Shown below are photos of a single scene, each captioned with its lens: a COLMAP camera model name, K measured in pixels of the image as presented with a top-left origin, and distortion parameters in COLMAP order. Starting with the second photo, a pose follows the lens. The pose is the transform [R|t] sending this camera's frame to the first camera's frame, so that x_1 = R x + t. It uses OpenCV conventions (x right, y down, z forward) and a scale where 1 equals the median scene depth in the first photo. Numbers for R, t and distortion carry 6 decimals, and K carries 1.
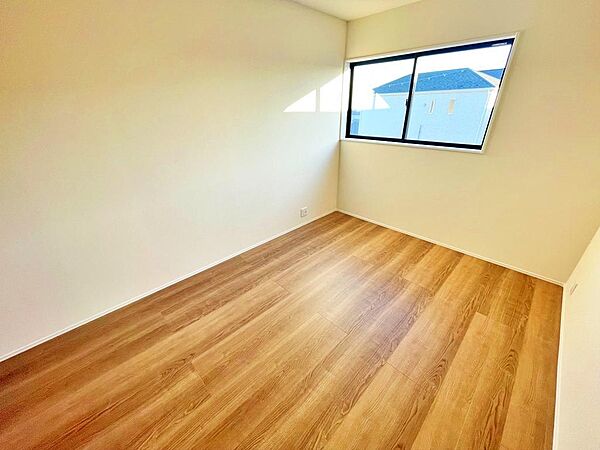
lens RADIAL K [[241.8, 0, 298.3], [0, 241.8, 222.5], [0, 0, 1]] dist [-0.002076, -0.000129]
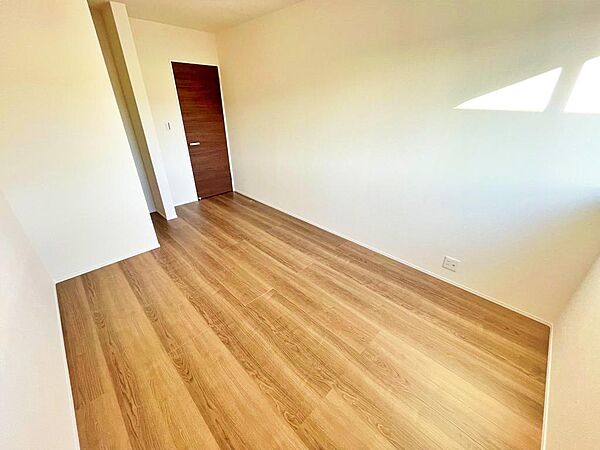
lens RADIAL K [[241.8, 0, 301.8], [0, 241.8, 223.5], [0, 0, 1]] dist [-0.002076, -0.000129]
pose [[0.019937, 0.456765, -0.889364, 0.801917], [-0.433465, 0.805540, 0.403997, -0.323074], [0.900950, 0.377454, 0.214051, 0.660963]]
